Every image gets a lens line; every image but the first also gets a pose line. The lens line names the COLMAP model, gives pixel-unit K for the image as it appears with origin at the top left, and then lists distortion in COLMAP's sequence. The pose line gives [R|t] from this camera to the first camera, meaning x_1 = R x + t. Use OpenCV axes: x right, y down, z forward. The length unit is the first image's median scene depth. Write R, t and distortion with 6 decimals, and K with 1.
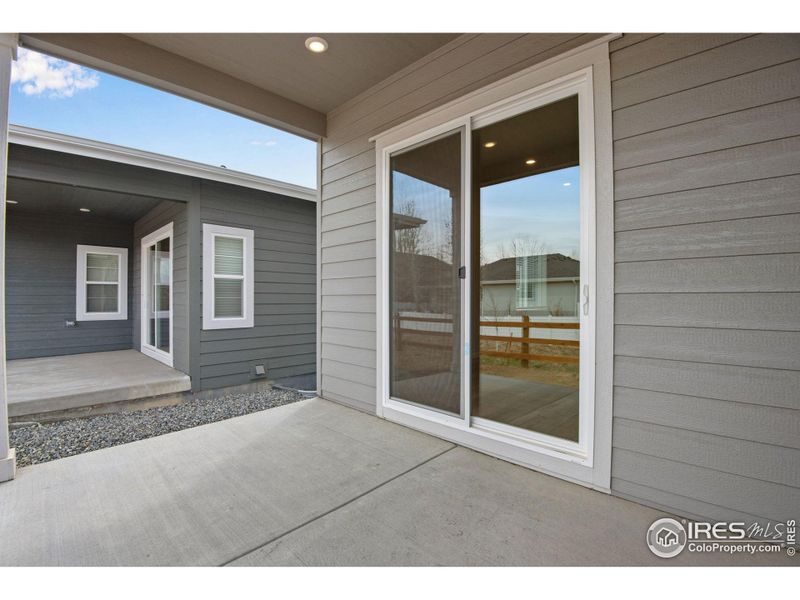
lens RADIAL K [[382.3, 0, 390.8], [0, 382.3, 301.2], [0, 0, 1]] dist [-0.019700, -0.000567]
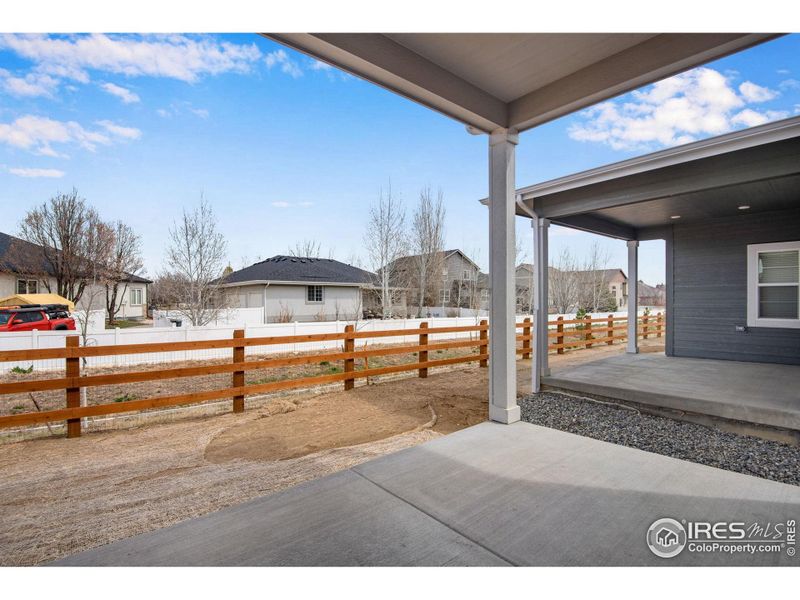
lens RADIAL K [[382.3, 0, 390.8], [0, 382.3, 301.2], [0, 0, 1]] dist [-0.019700, -0.000567]
pose [[-0.088348, -0.000243, -0.996090, 0.264956], [-0.002070, 0.999998, -0.000060, -0.012589], [0.996088, 0.002056, -0.088348, 0.300331]]
